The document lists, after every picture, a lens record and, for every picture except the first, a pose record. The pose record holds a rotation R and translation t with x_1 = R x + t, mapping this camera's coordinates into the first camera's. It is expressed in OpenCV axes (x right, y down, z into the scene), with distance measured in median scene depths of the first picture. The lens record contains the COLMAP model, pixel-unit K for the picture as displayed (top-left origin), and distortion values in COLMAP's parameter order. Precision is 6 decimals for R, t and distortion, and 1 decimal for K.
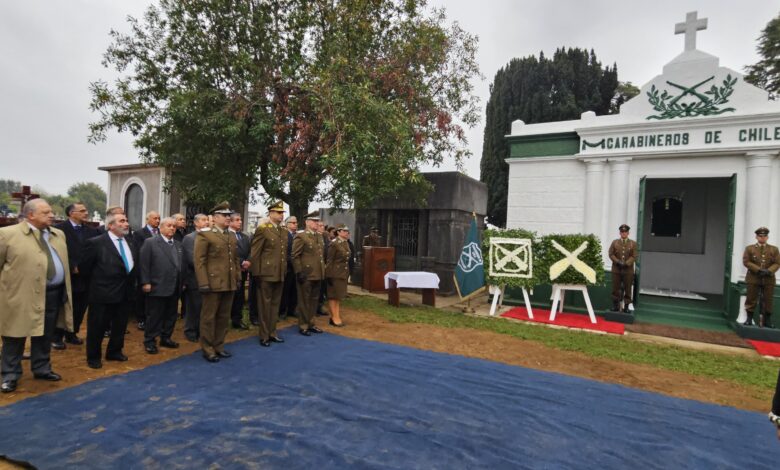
lens RADIAL K [[384.4, 0, 390.0], [0, 384.4, 235.0], [0, 0, 1]] dist [0.042281, 0.000149]
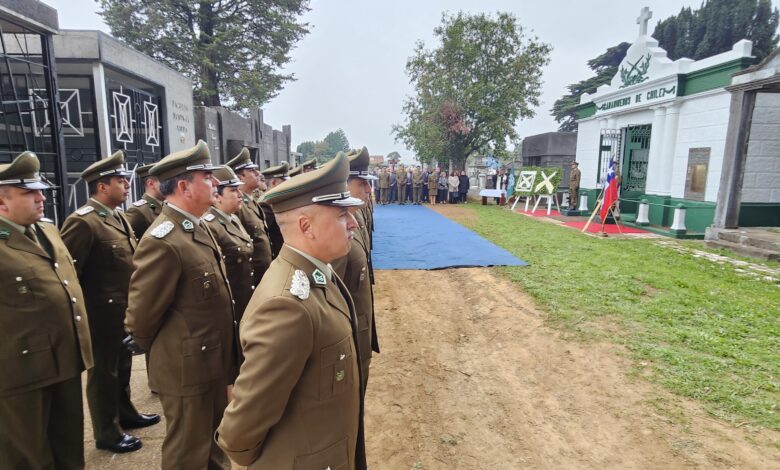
lens RADIAL K [[384.4, 0, 390.0], [0, 384.4, 235.0], [0, 0, 1]] dist [0.042281, 0.000149]
pose [[0.478962, 0.106657, -0.871332, 1.689874], [0.026470, 0.990385, 0.135780, 0.041214], [0.877436, -0.088098, 0.471534, -0.577802]]
